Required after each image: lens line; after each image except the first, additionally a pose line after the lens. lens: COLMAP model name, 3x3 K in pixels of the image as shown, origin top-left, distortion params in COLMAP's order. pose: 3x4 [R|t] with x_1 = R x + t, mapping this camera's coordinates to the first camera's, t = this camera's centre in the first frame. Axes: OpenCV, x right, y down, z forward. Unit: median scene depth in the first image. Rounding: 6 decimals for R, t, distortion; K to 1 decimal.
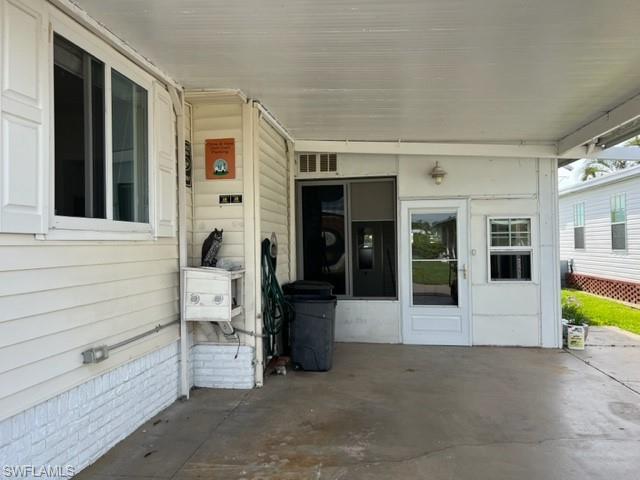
lens RADIAL K [[485.5, 0, 321.5], [0, 485.5, 233.6], [0, 0, 1]] dist [0.061188, -0.067755]
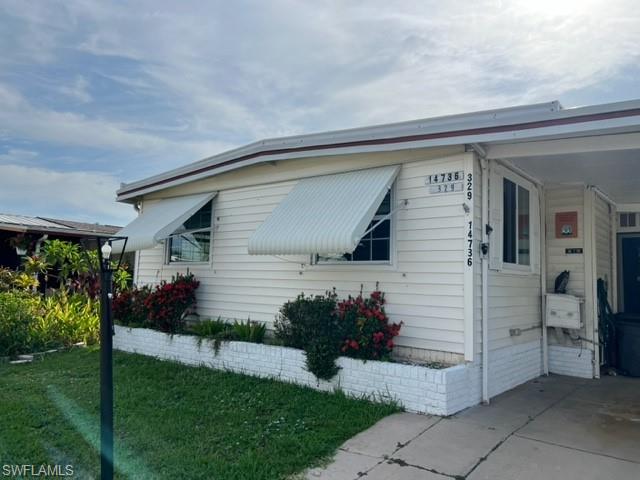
lens RADIAL K [[485.5, 0, 321.5], [0, 485.5, 233.6], [0, 0, 1]] dist [0.061188, -0.067755]
pose [[0.853356, -0.007714, -0.521271, -0.060254], [-0.033421, 0.997024, -0.069467, 0.008524], [0.520256, 0.076702, 0.850559, -0.732453]]
